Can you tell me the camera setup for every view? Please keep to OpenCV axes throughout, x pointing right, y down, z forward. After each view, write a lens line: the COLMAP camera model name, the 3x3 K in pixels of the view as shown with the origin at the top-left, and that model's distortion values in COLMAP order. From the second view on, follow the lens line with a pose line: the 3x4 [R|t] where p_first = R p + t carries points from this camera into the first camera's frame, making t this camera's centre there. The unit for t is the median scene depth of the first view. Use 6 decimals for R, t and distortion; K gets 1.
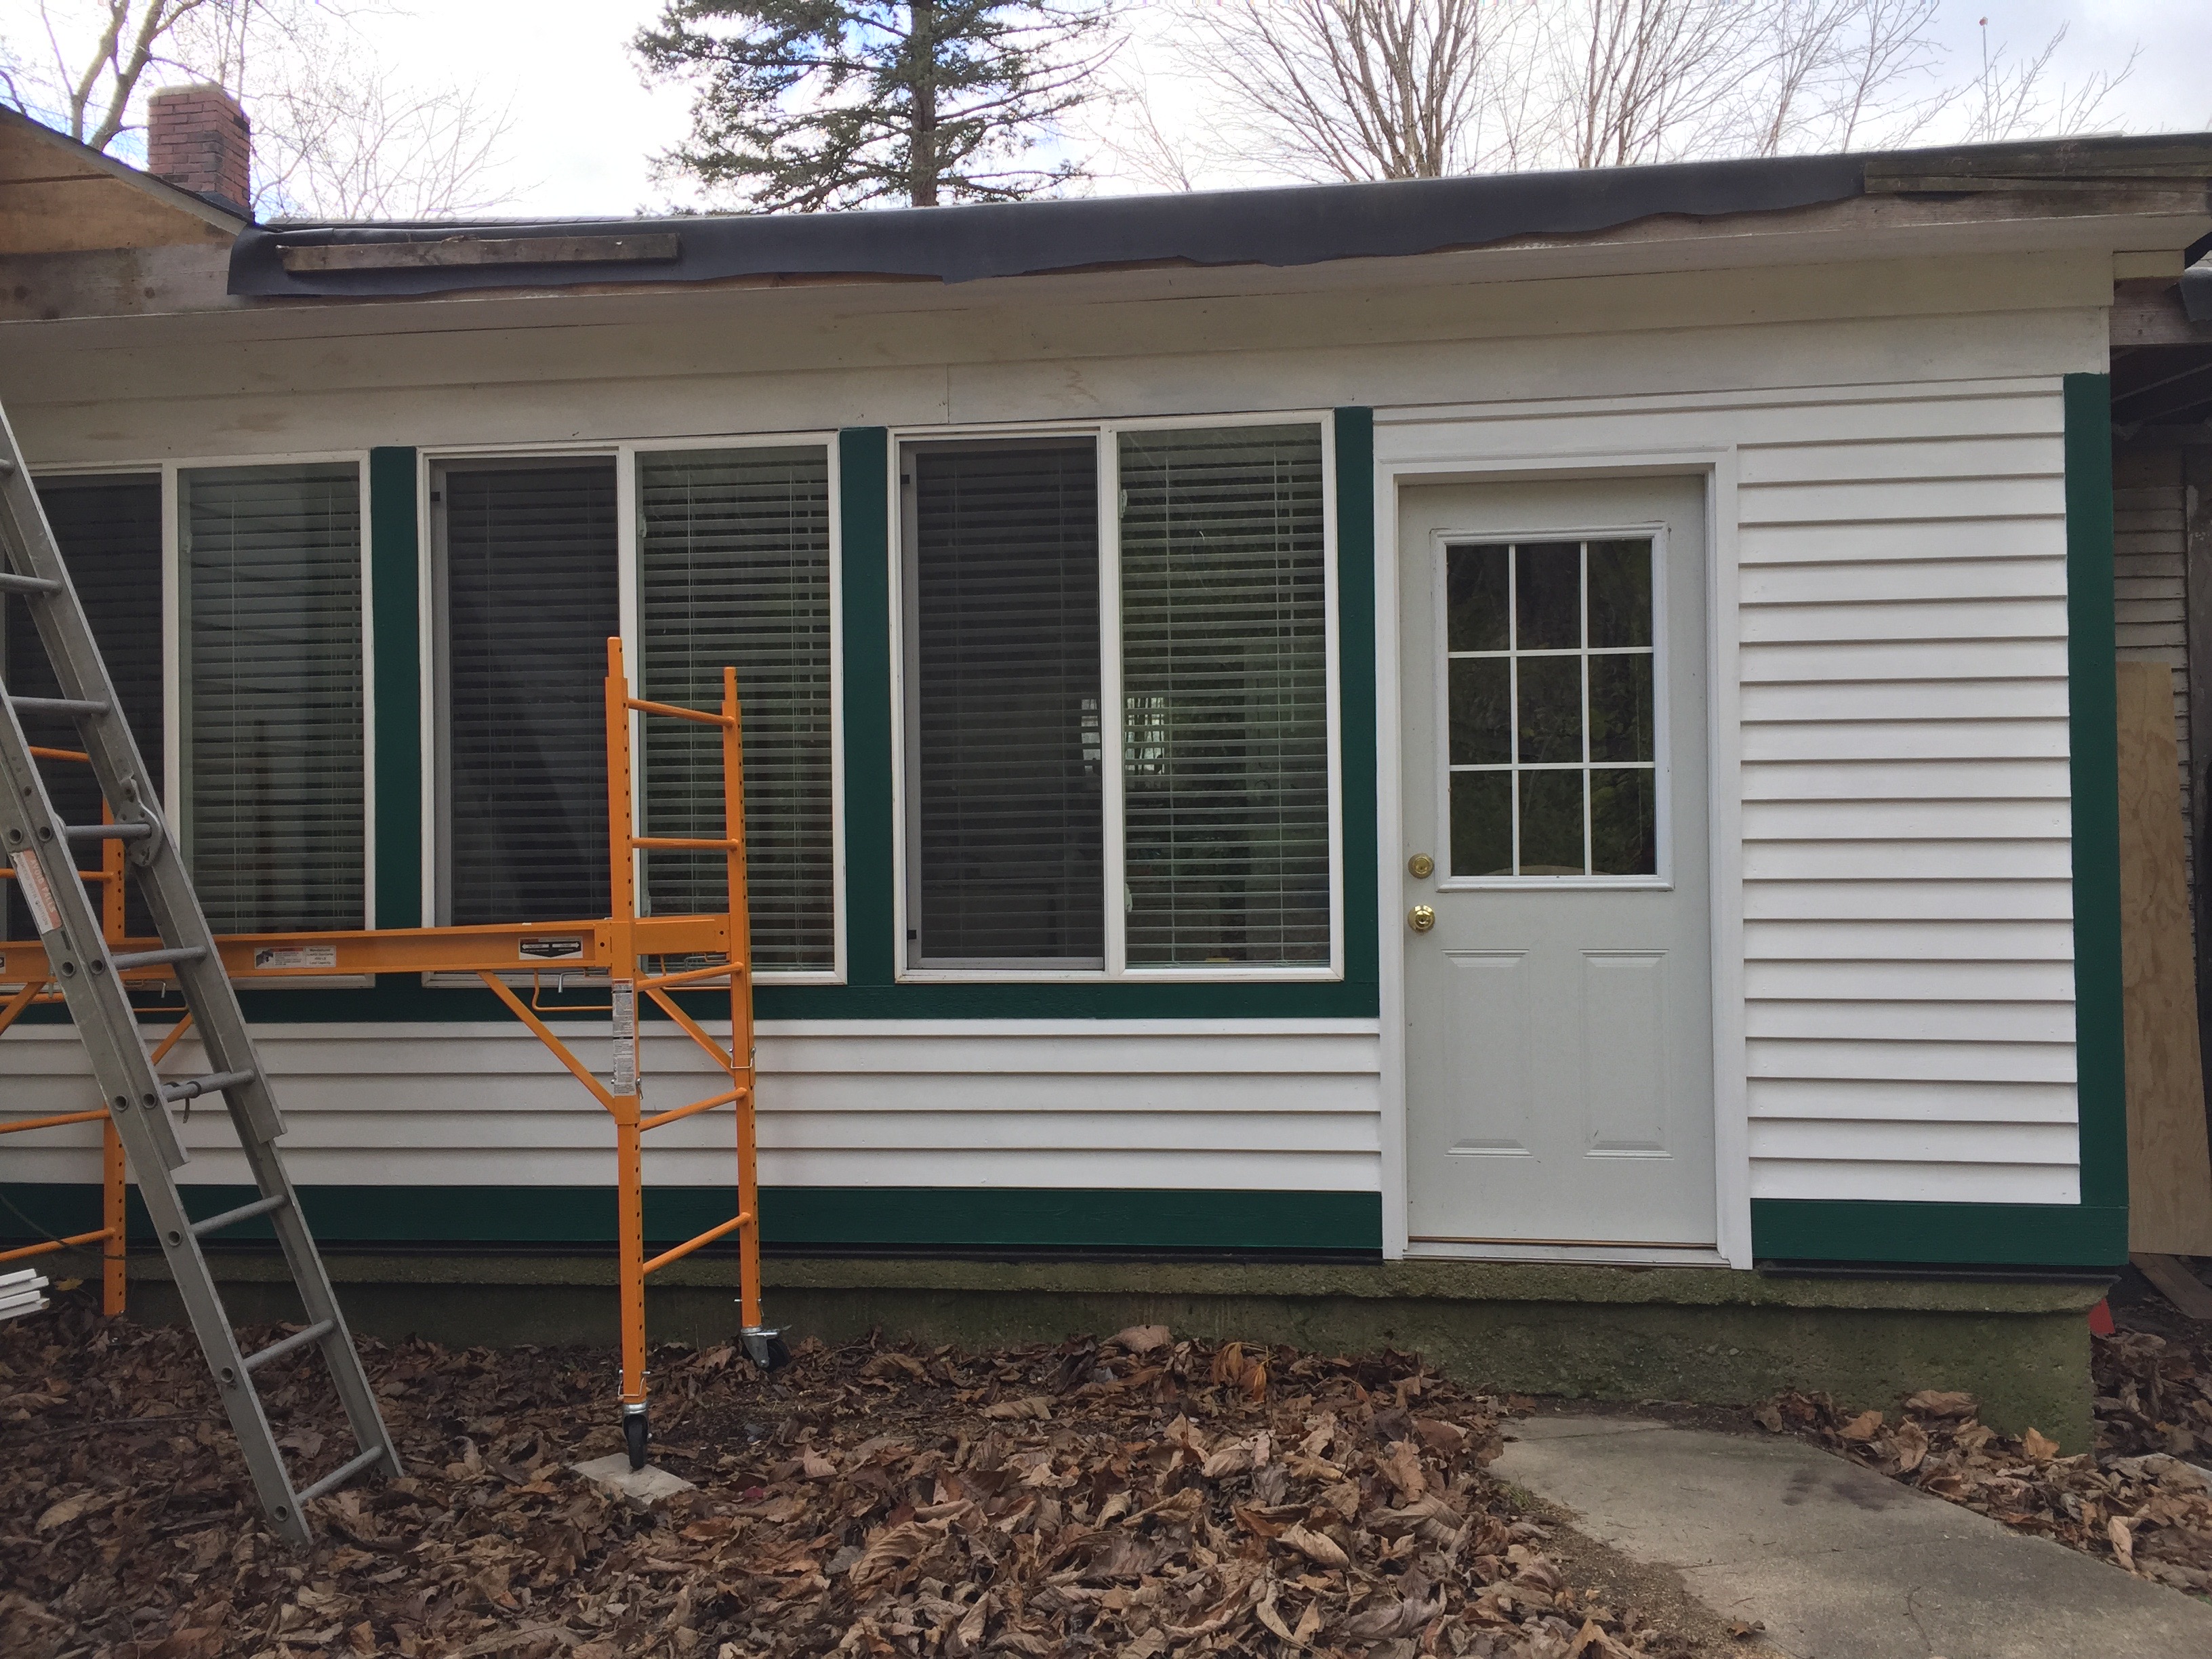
lens RADIAL K [[1891.4, 0, 1106.0], [0, 1891.4, 829.5], [0, 0, 1]] dist [0.112326, -0.145107]
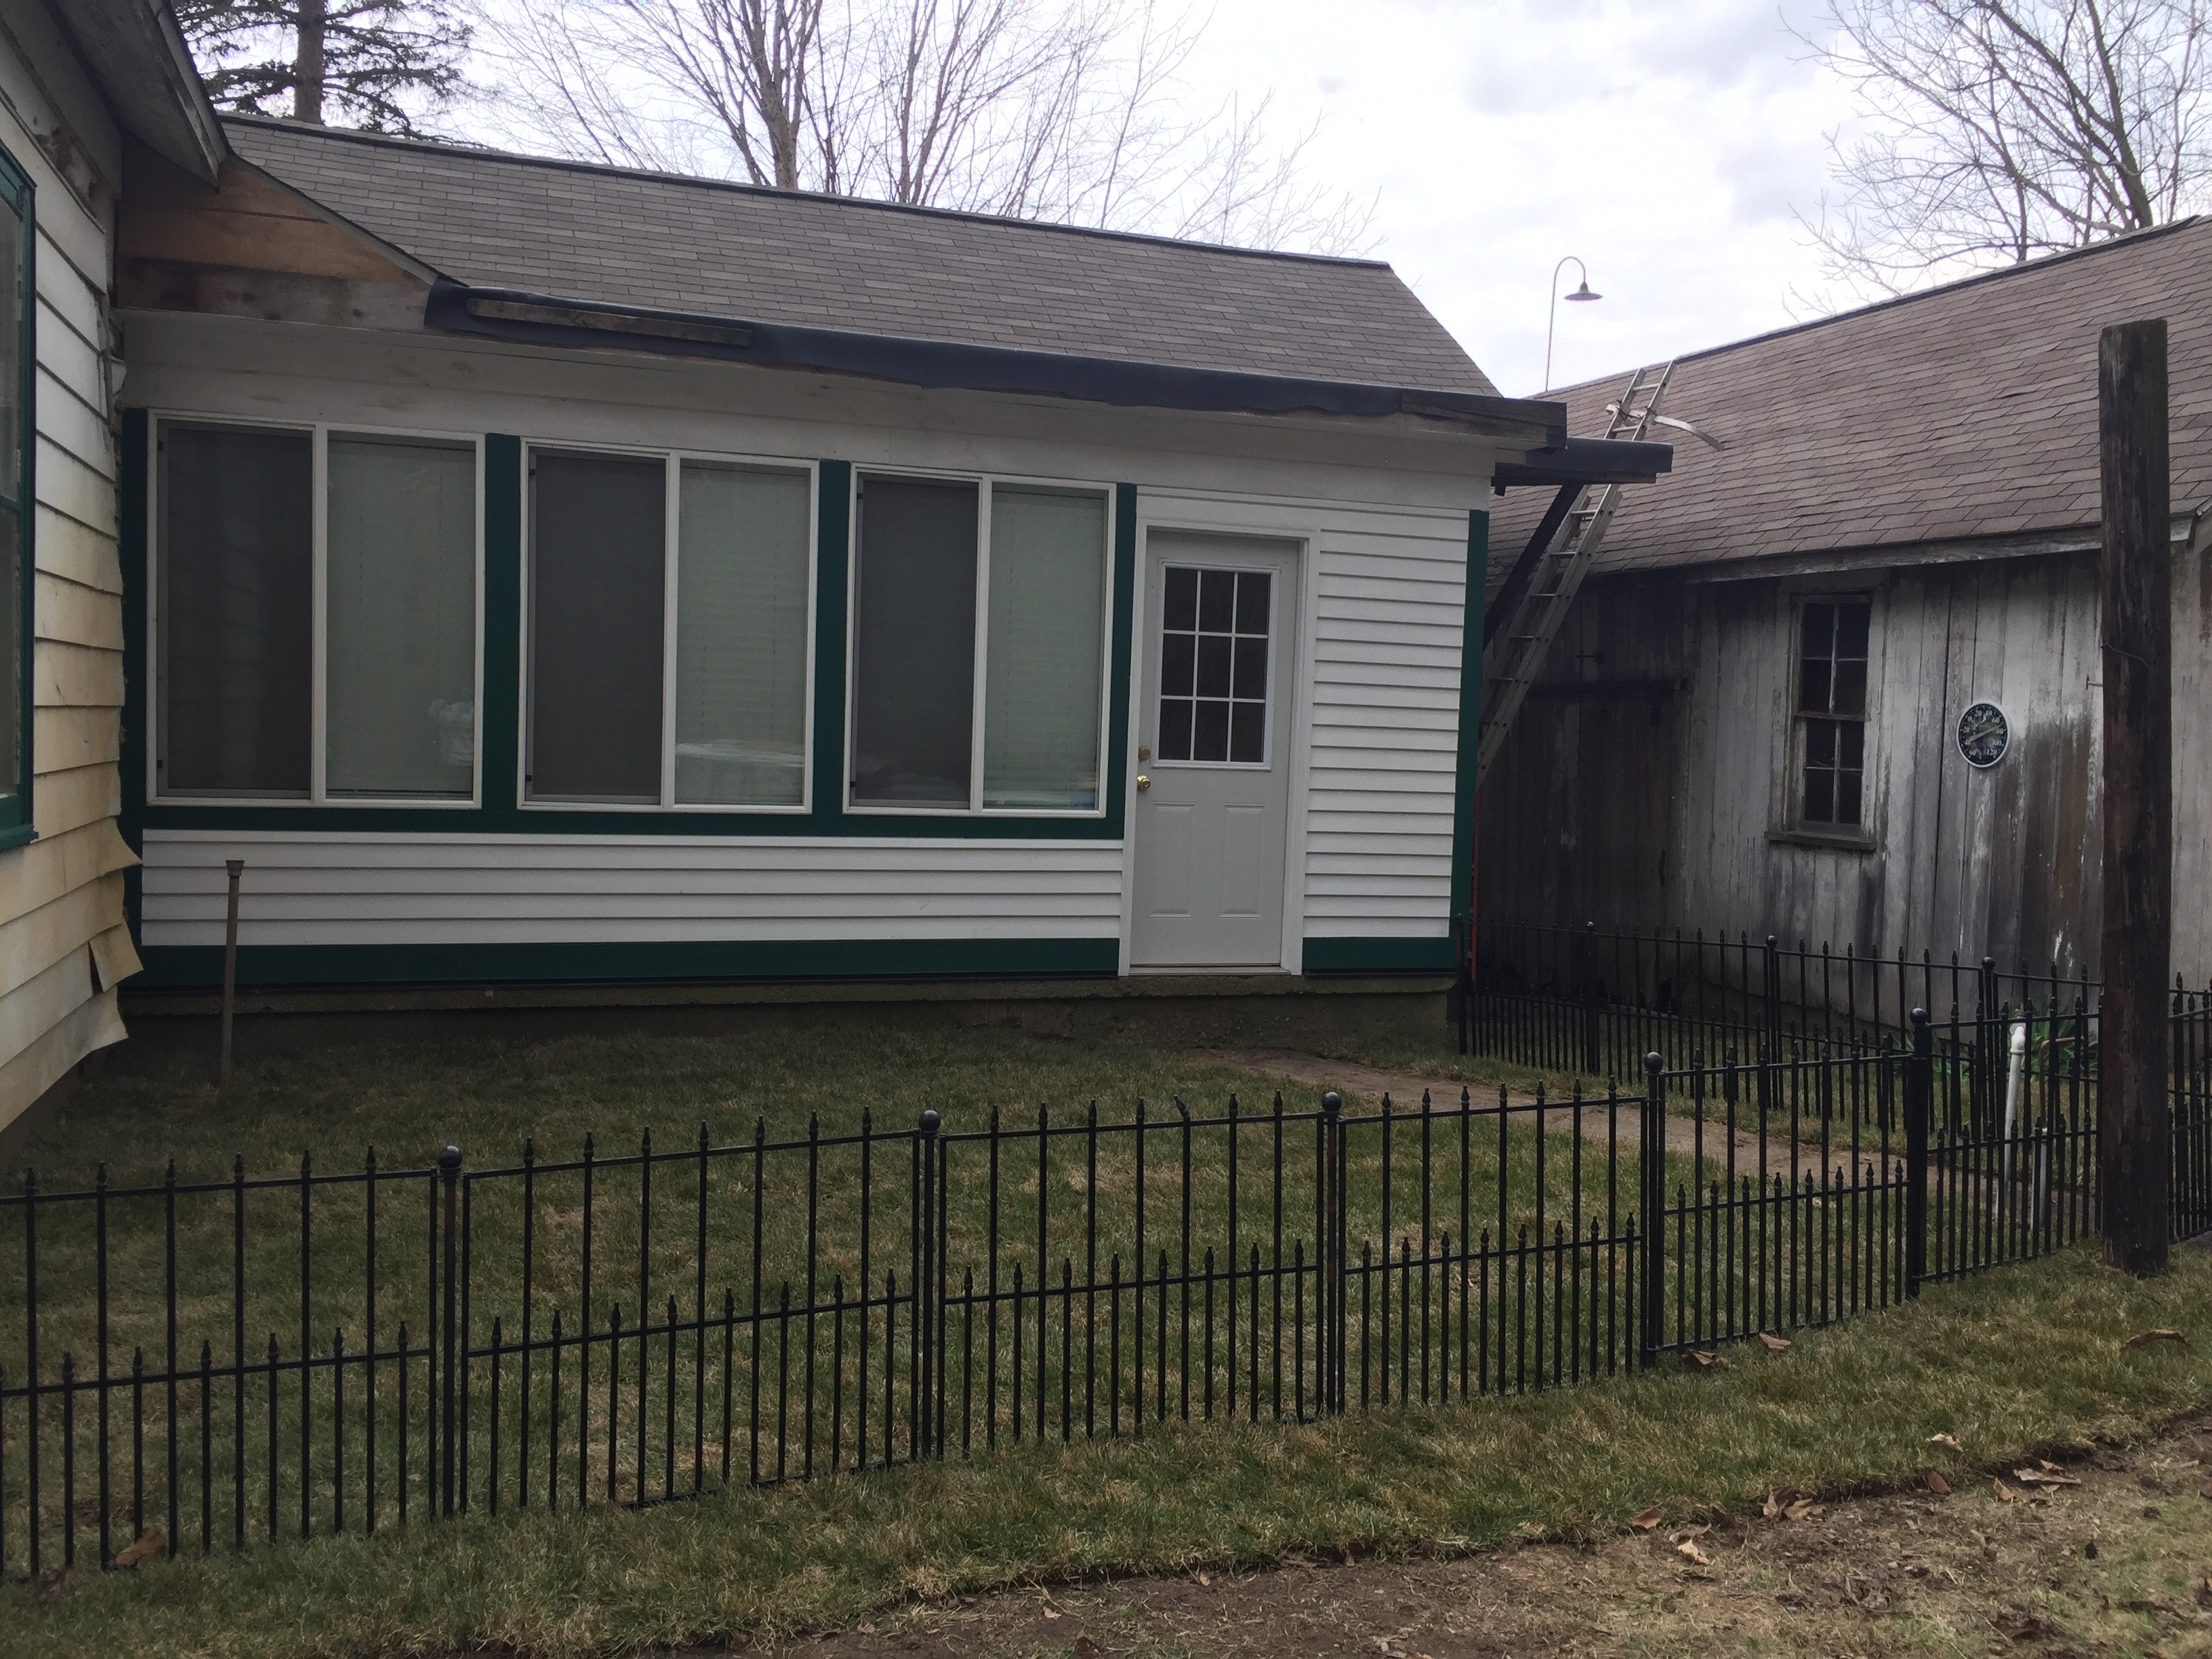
lens RADIAL K [[1891.4, 0, 1106.0], [0, 1891.4, 829.5], [0, 0, 1]] dist [0.112326, -0.145107]
pose [[0.896074, 0.016076, 0.443614, -0.634932], [-0.053895, 0.995891, 0.072776, -0.035253], [-0.440621, -0.089121, 0.893258, -0.537617]]
